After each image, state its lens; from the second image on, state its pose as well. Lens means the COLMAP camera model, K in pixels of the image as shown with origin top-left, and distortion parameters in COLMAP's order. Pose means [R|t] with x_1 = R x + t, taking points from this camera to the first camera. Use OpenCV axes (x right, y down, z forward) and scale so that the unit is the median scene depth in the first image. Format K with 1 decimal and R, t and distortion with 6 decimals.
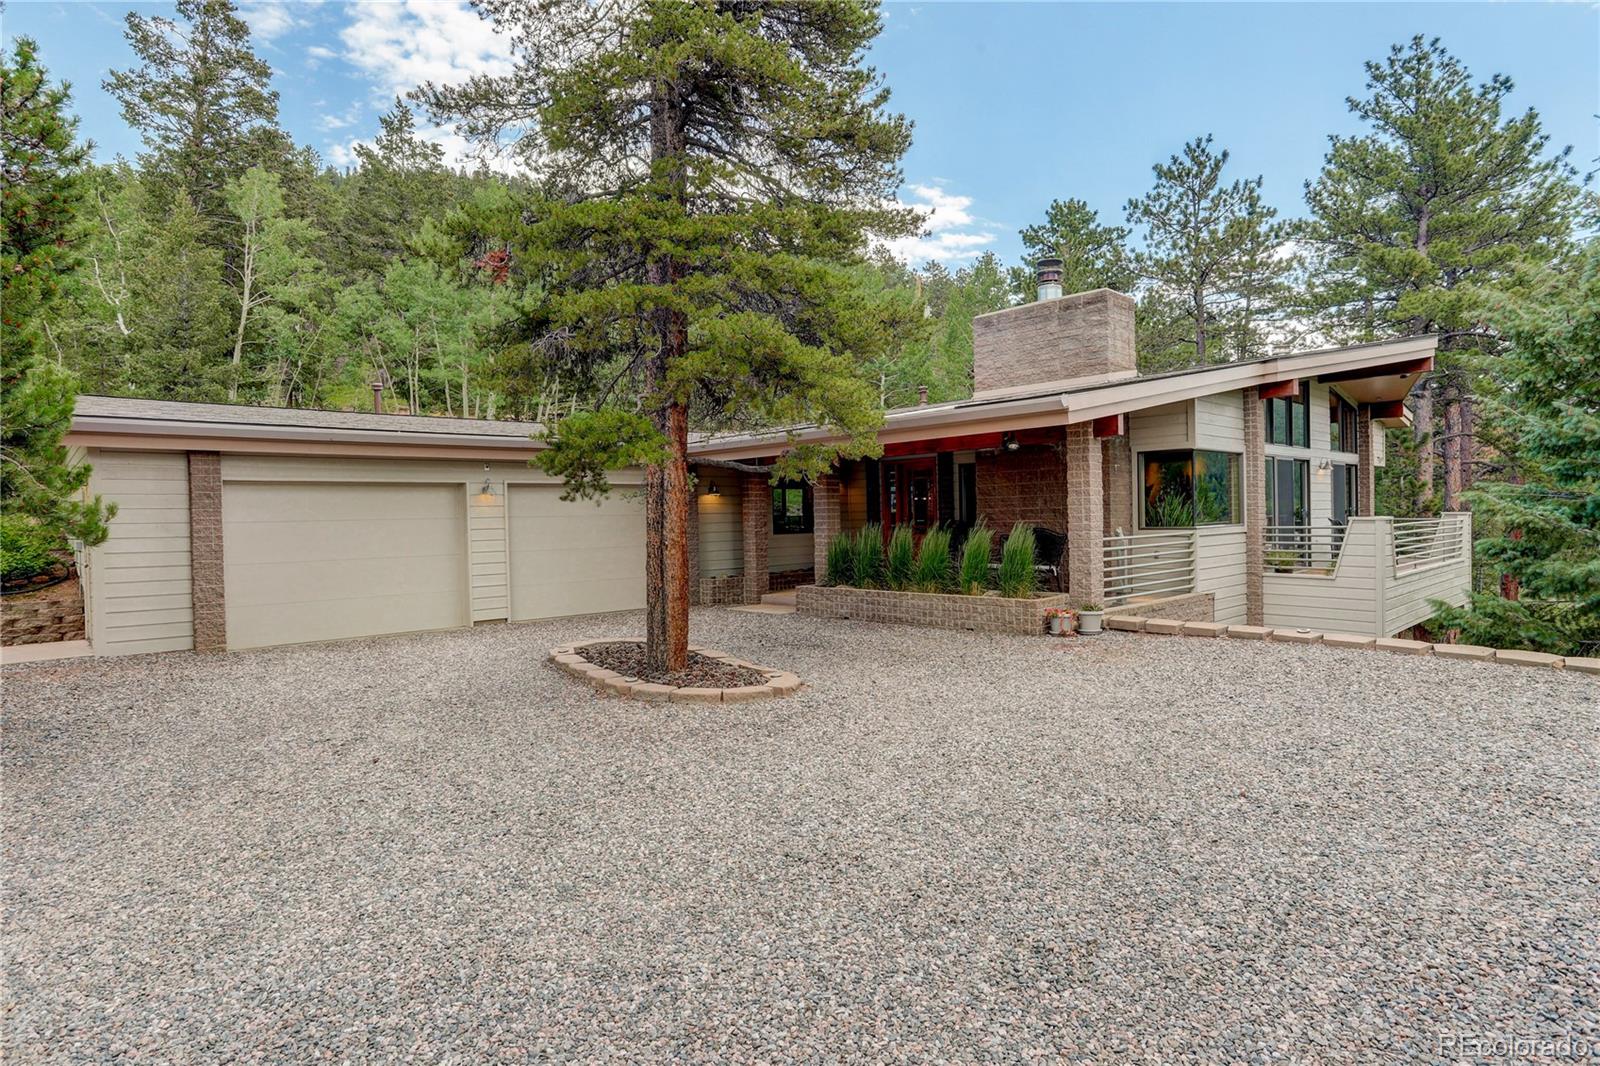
lens RADIAL K [[868.1, 0, 800.0], [0, 868.1, 533.0], [0, 0, 1]] dist [0.000736, 0.000423]
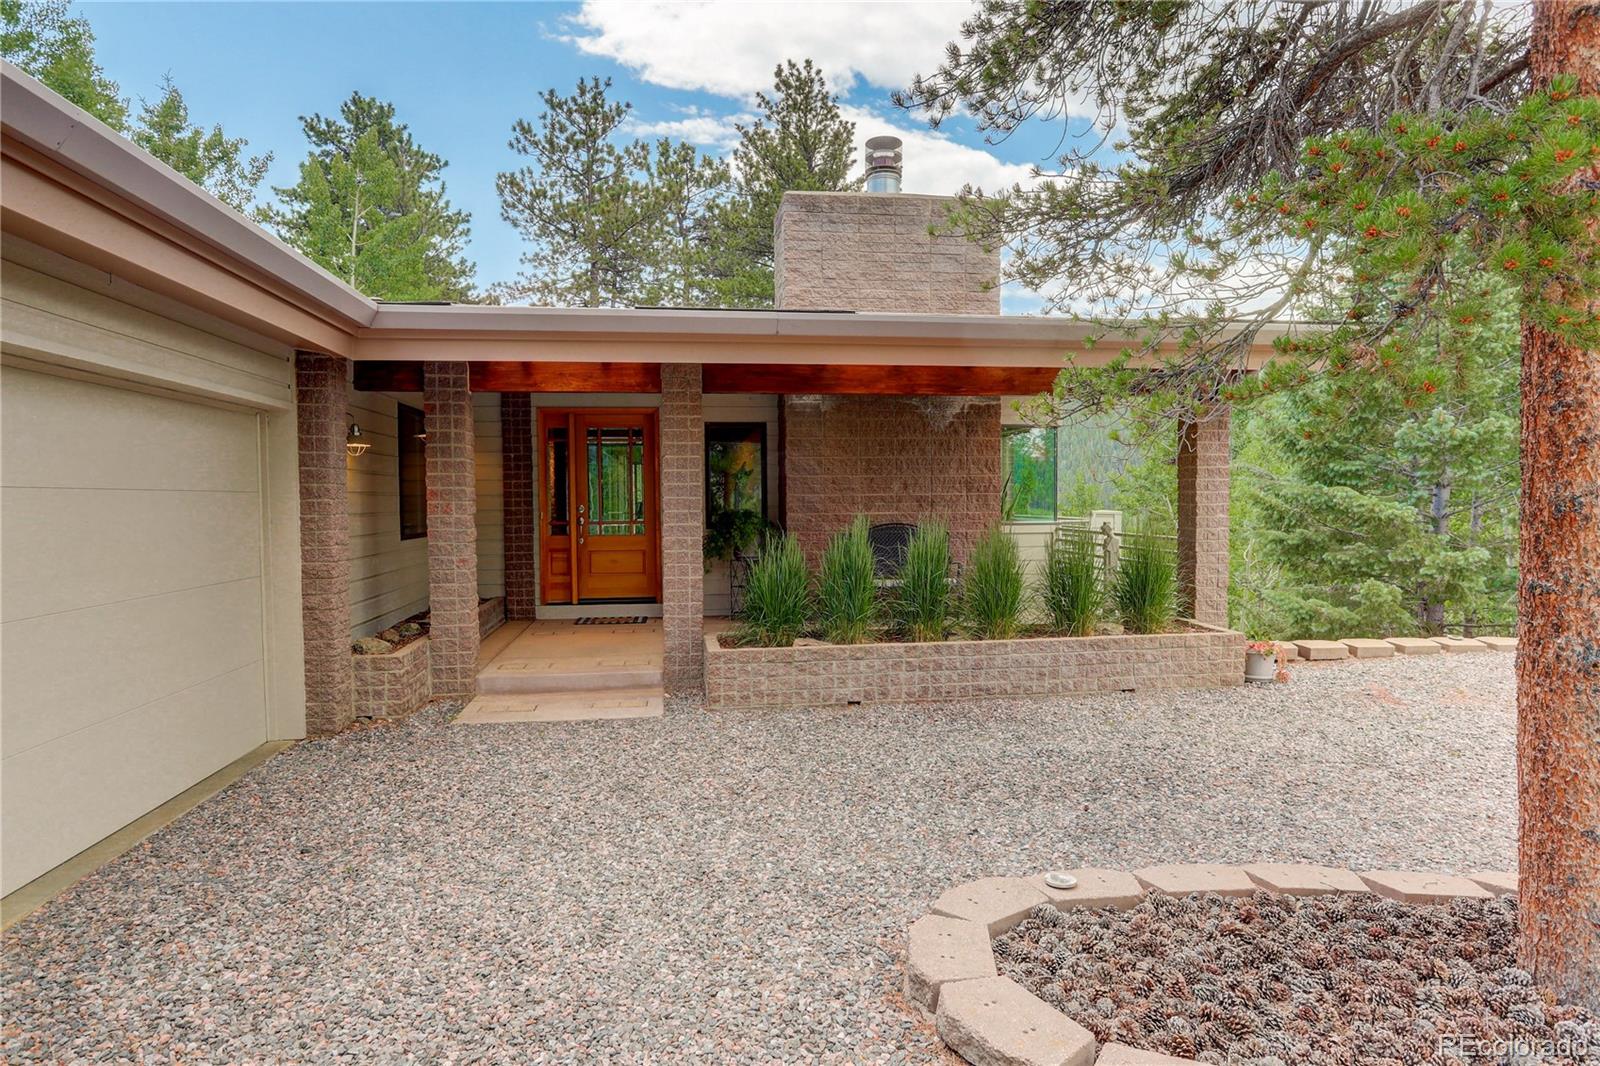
lens RADIAL K [[902.3, 0, 800.0], [0, 902.3, 533.0], [0, 0, 1]] dist [-0.003343, -0.000553]
pose [[0.581371, -0.016207, 0.813477, -0.337042], [0.013181, 0.999858, 0.010500, -0.006372], [-0.813532, 0.004618, 0.581502, 0.618996]]
